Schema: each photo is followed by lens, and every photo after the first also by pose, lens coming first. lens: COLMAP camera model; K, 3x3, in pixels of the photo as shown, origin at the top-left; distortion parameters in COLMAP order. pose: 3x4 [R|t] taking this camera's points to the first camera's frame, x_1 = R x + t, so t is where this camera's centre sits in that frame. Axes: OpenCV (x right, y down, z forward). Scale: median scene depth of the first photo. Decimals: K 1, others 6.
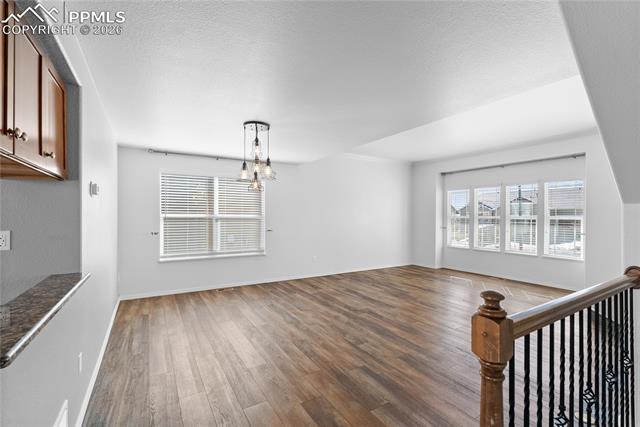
lens RADIAL K [[285.2, 0, 321.7], [0, 285.2, 216.5], [0, 0, 1]] dist [-0.003013, 0.000225]
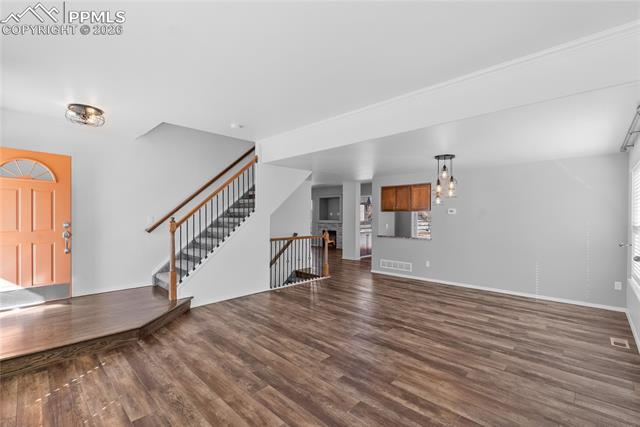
lens RADIAL K [[285.2, 0, 321.7], [0, 285.2, 216.5], [0, 0, 1]] dist [-0.003013, 0.000225]
pose [[-0.966809, -0.010029, -0.255305, 0.558606], [-0.010460, 0.999945, 0.000328, -0.016533], [0.255288, 0.002988, -0.966861, 1.752421]]
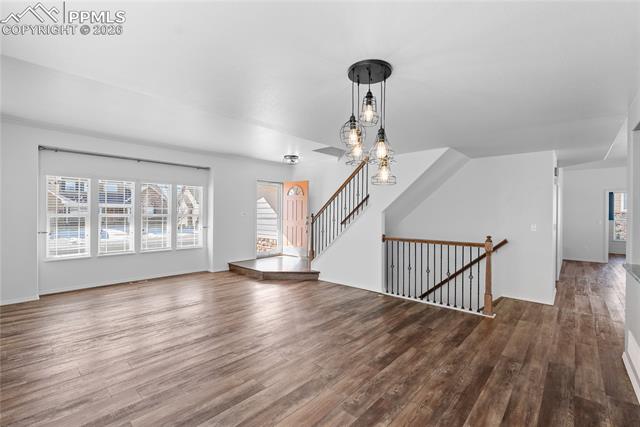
lens RADIAL K [[279.3, 0, 320.0], [0, 279.3, 213.5], [0, 0, 1]] dist [0.000065, 0.000072]
pose [[-0.272726, -0.006893, 0.962067, -0.610615], [-0.007311, 0.999960, 0.005092, -0.019170], [-0.962064, -0.005645, -0.272766, 1.007839]]
